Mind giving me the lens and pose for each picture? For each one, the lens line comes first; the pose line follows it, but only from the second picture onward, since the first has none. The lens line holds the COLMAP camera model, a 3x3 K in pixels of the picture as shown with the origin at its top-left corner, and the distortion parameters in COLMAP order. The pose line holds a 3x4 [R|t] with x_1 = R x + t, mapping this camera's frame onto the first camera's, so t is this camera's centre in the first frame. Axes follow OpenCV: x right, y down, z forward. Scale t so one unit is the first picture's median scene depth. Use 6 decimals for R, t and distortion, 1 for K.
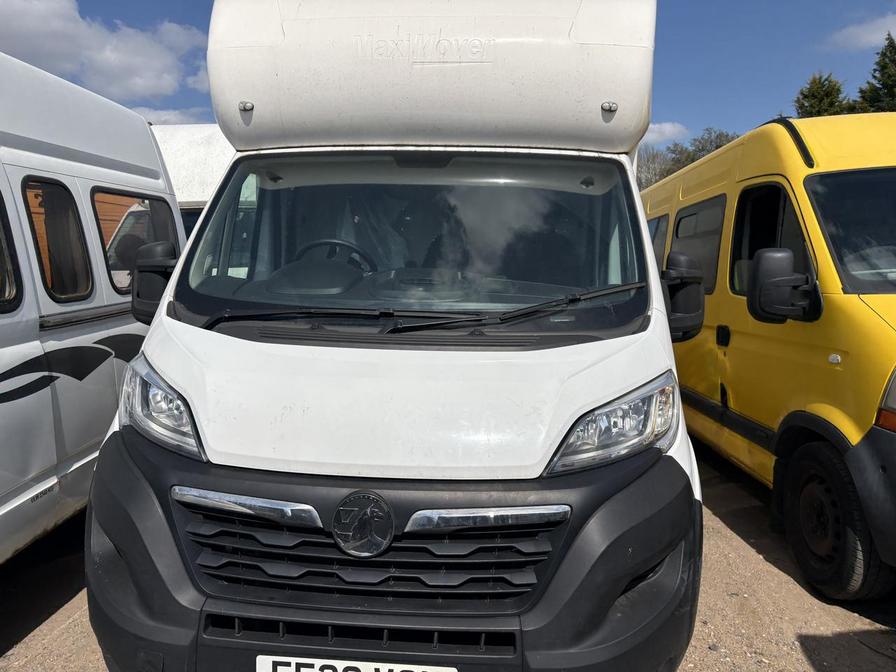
lens RADIAL K [[692.3, 0, 448.8], [0, 692.3, 284.5], [0, 0, 1]] dist [0.006189, 0.002701]
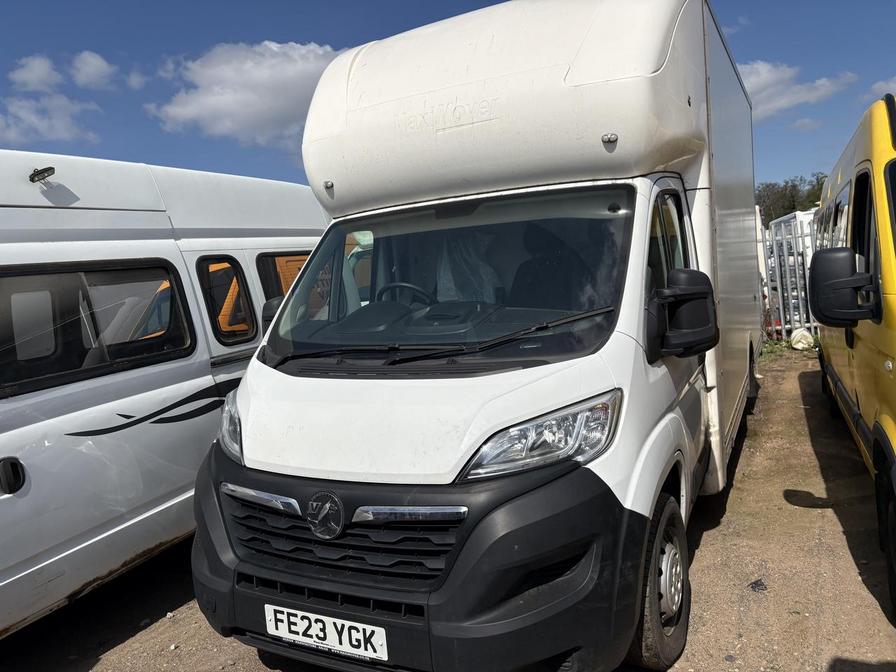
lens RADIAL K [[692.3, 0, 448.8], [0, 692.3, 284.5], [0, 0, 1]] dist [0.006189, 0.002701]
pose [[0.912450, -0.085389, -0.400180, 0.629137], [0.084320, 0.996232, -0.020316, -0.047773], [0.400407, -0.015206, 0.916211, -0.120400]]
